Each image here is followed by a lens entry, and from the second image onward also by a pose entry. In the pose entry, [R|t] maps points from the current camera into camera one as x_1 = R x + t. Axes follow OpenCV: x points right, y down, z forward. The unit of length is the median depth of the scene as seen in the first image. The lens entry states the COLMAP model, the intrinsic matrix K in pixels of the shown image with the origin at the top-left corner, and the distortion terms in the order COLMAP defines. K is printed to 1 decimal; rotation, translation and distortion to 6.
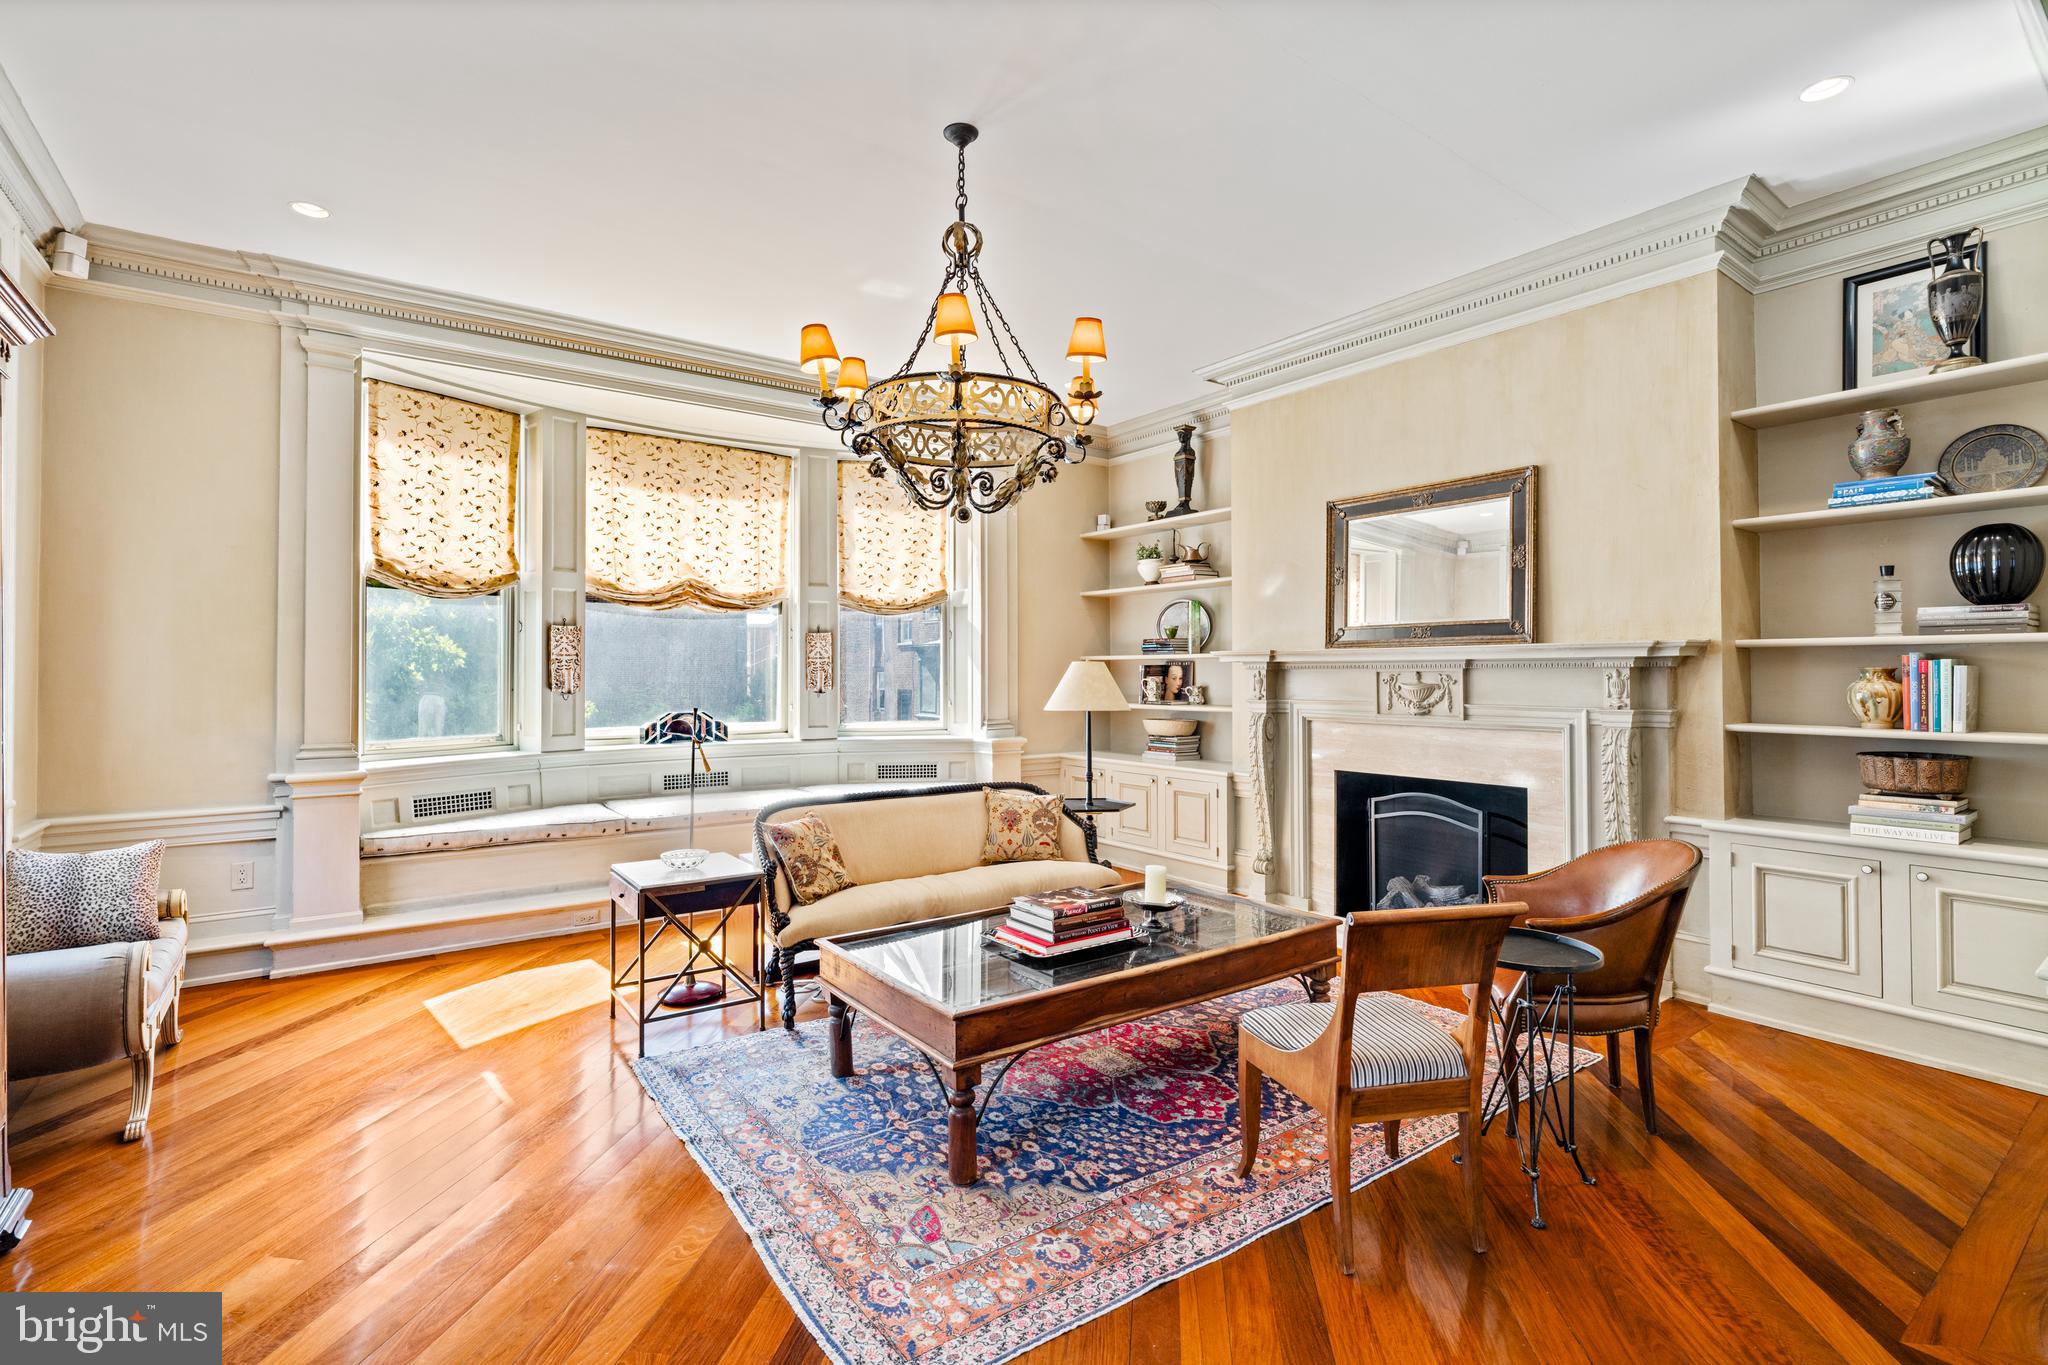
lens RADIAL K [[926.3, 0, 1015.2], [0, 926.3, 661.1], [0, 0, 1]] dist [-0.006853, 0.001778]
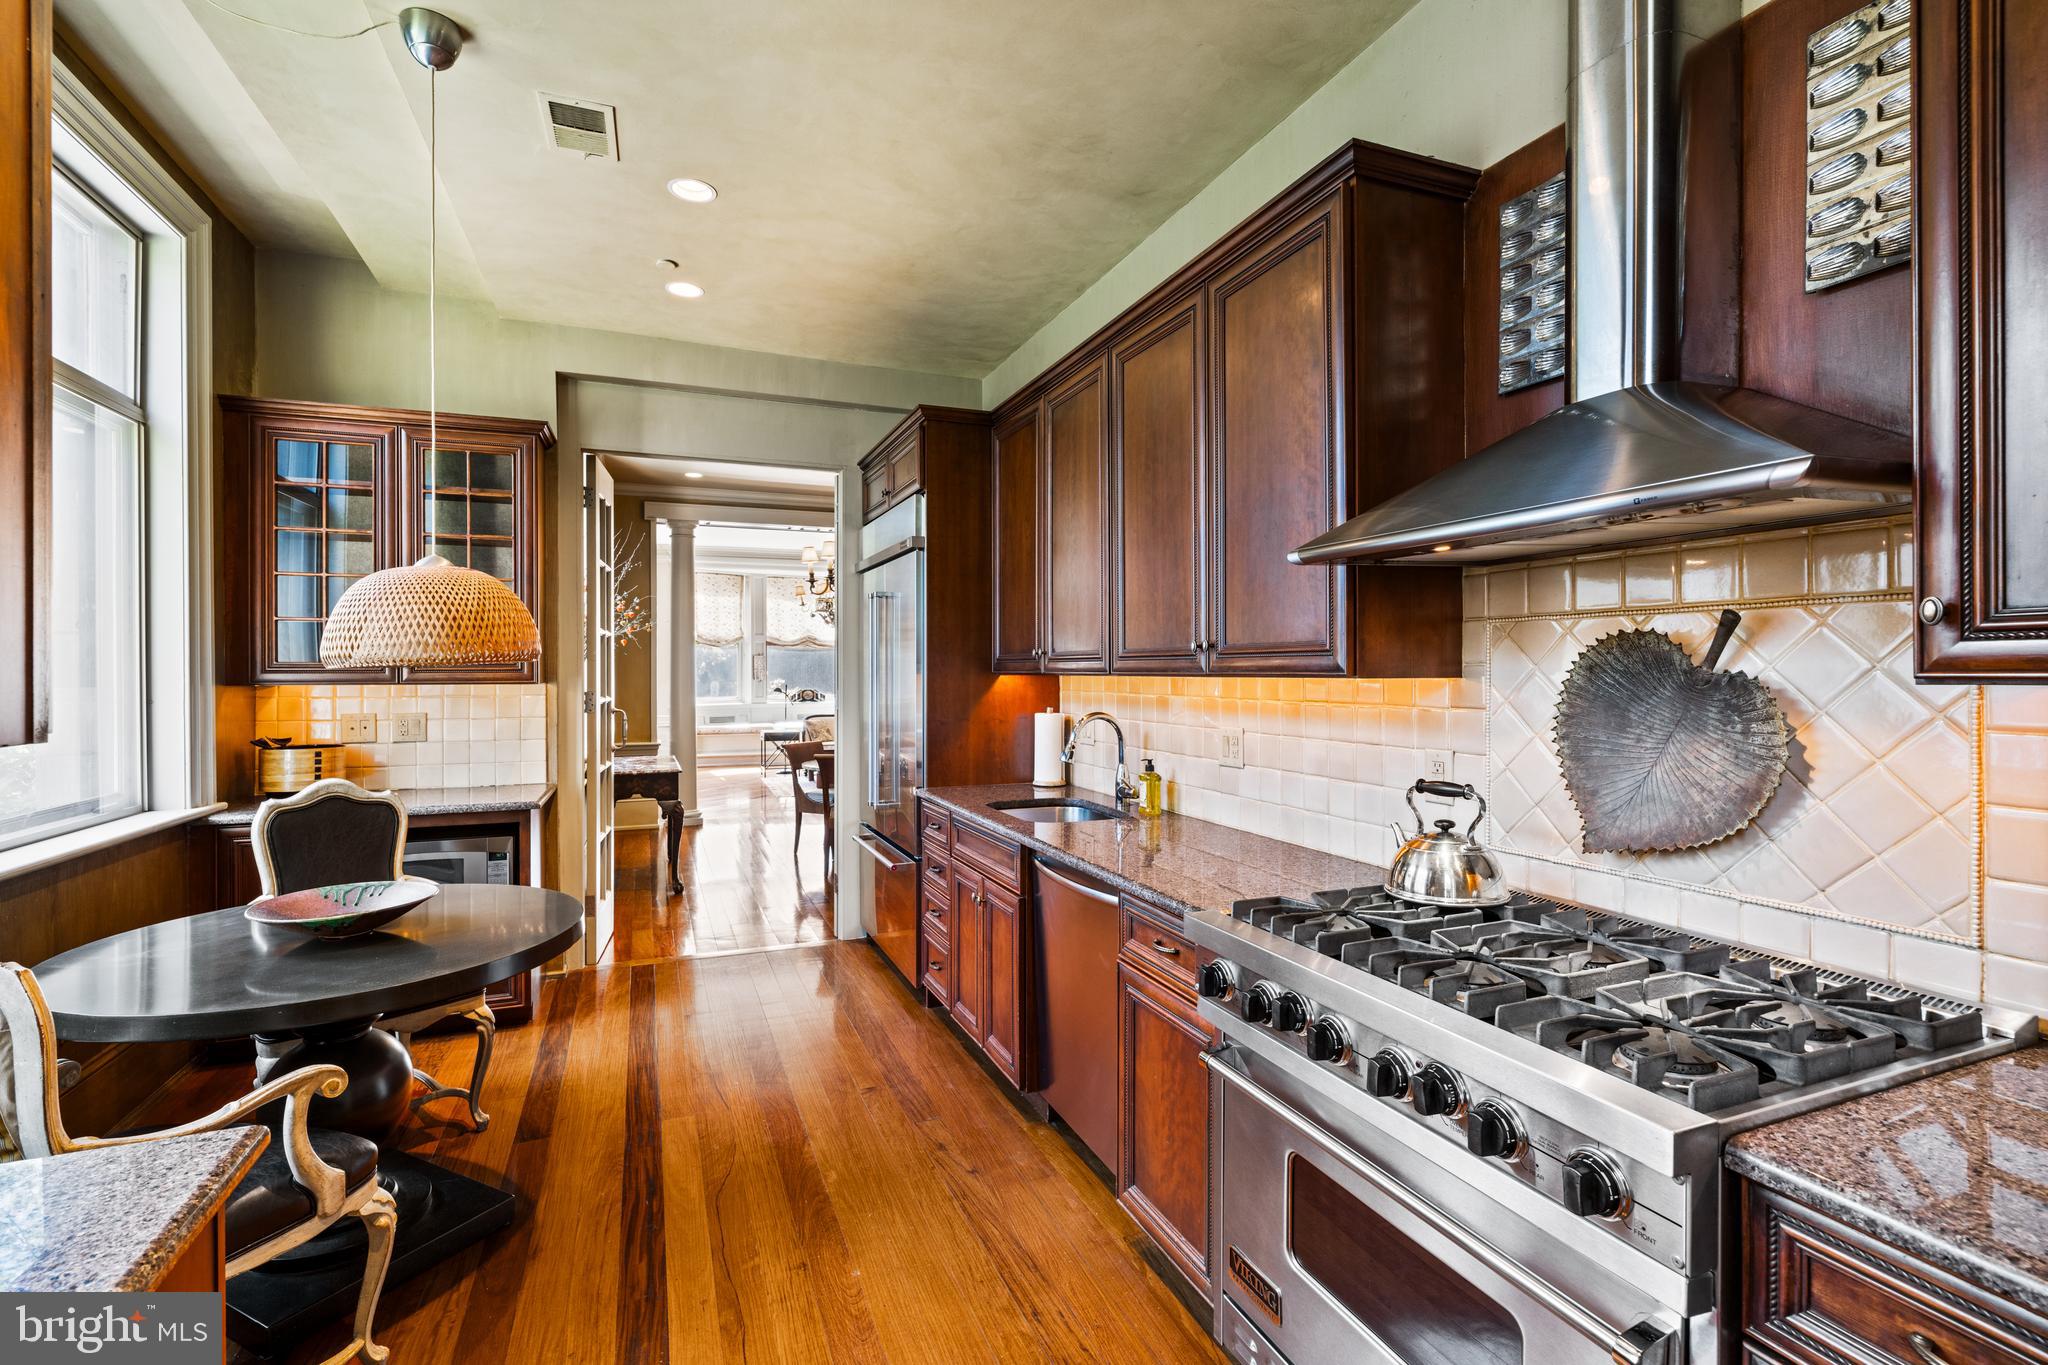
lens RADIAL K [[926.3, 0, 1022.9], [0, 926.3, 675.4], [0, 0, 1]] dist [-0.006853, 0.001778]
pose [[0.967519, -0.000552, -0.252799, 1.000170], [0.005636, 0.999796, 0.019389, -0.032029], [0.252737, -0.020184, 0.967324, -1.503966]]
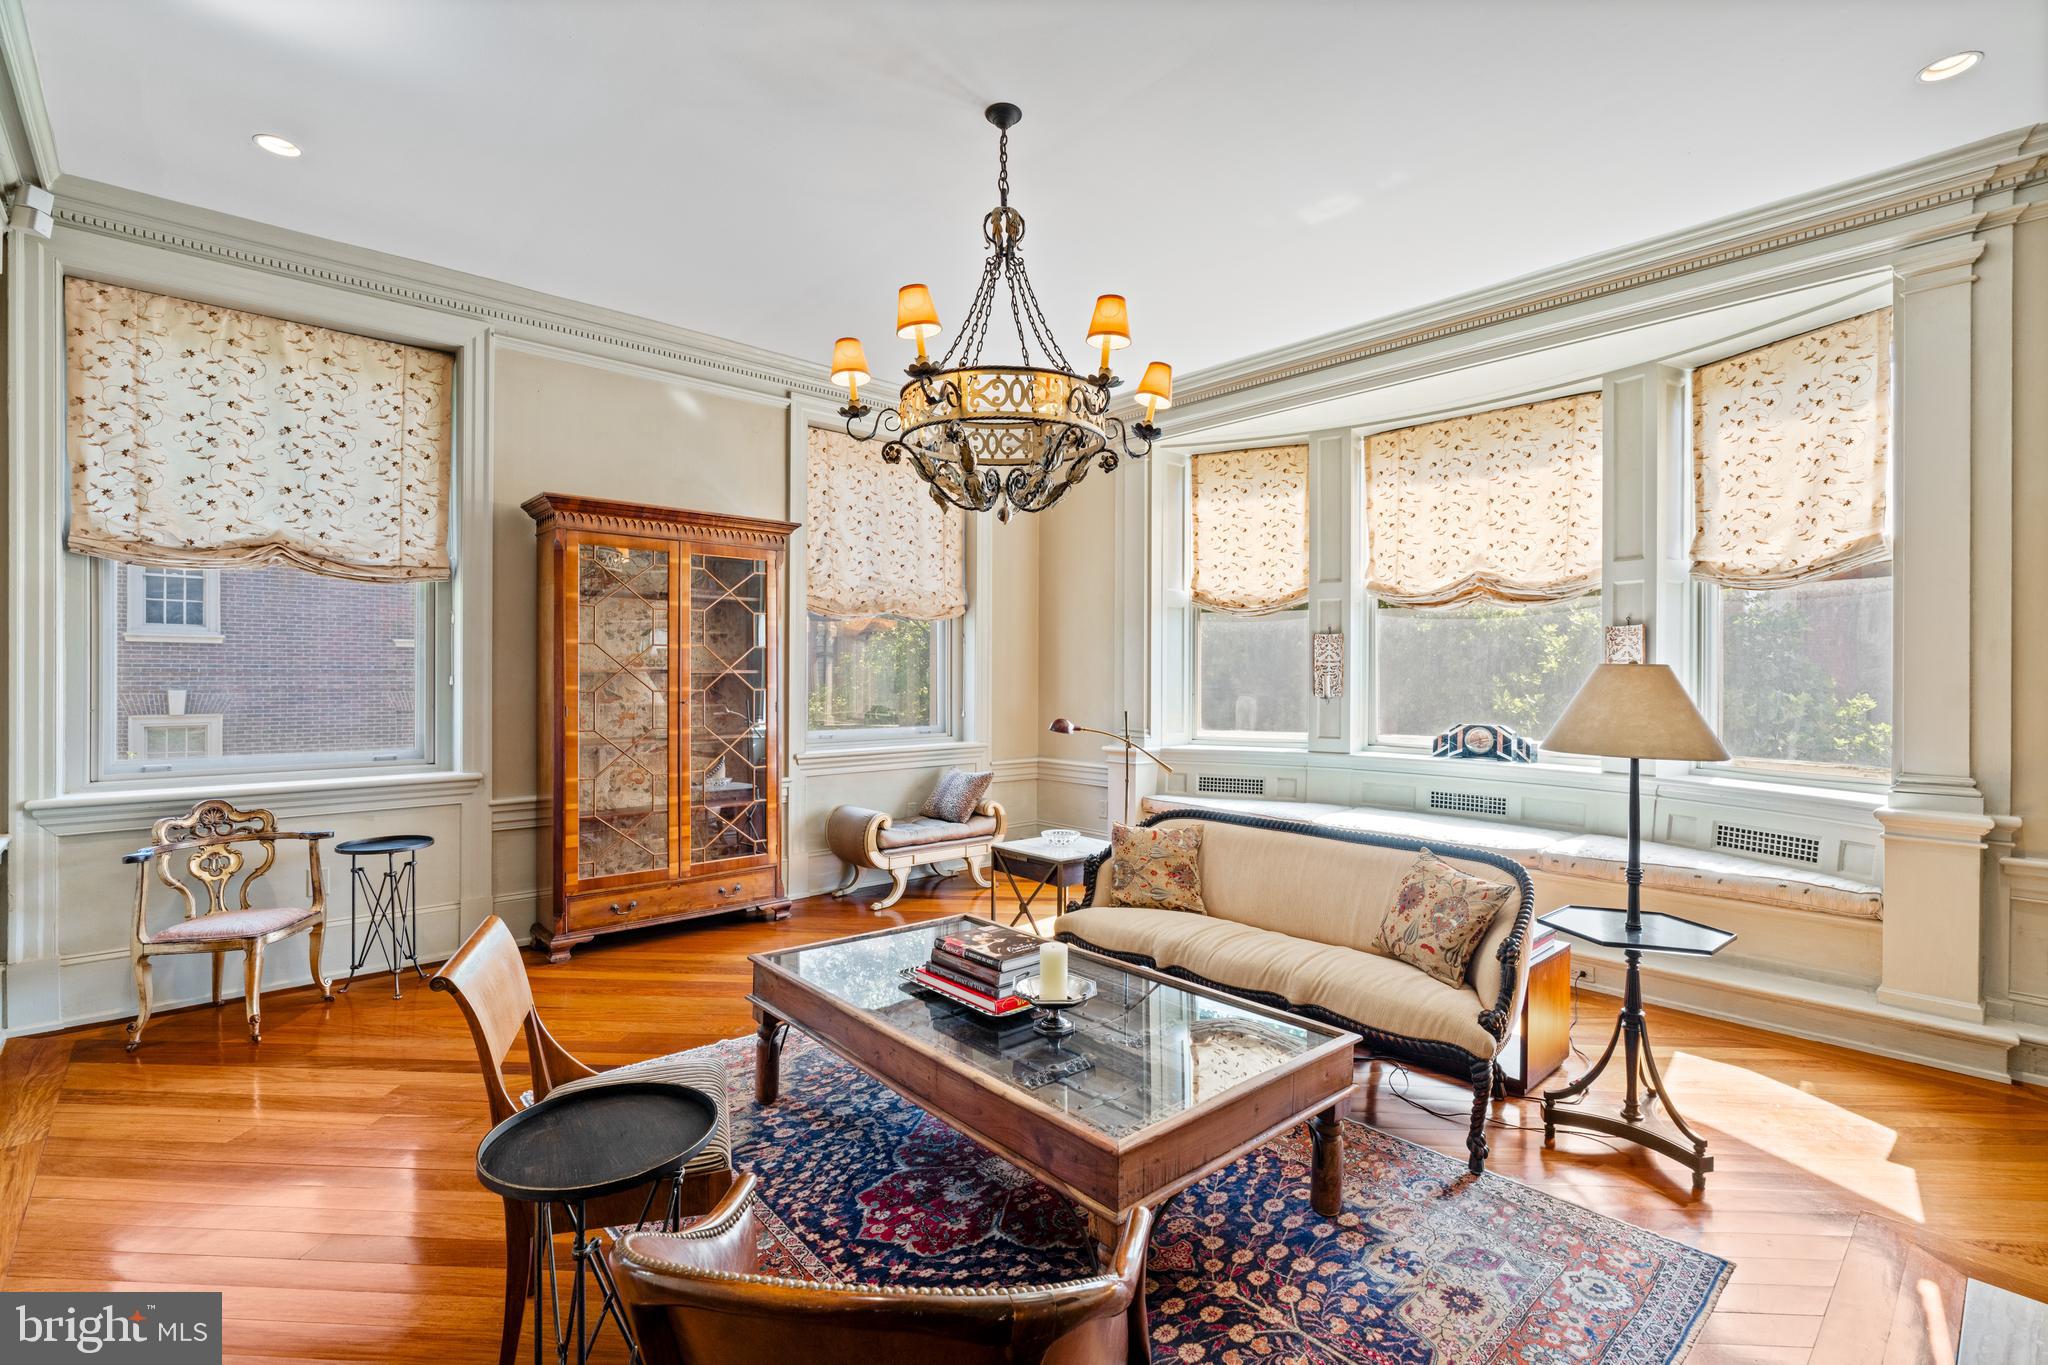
lens RADIAL K [[926.3, 0, 1020.5], [0, 926.3, 677.9], [0, 0, 1]] dist [-0.006853, 0.001778]
pose [[0.112923, 0.005240, -0.993590, 0.580617], [0.008449, 0.999945, 0.006234, 0.002329], [0.993568, -0.009099, 0.112872, 0.588871]]
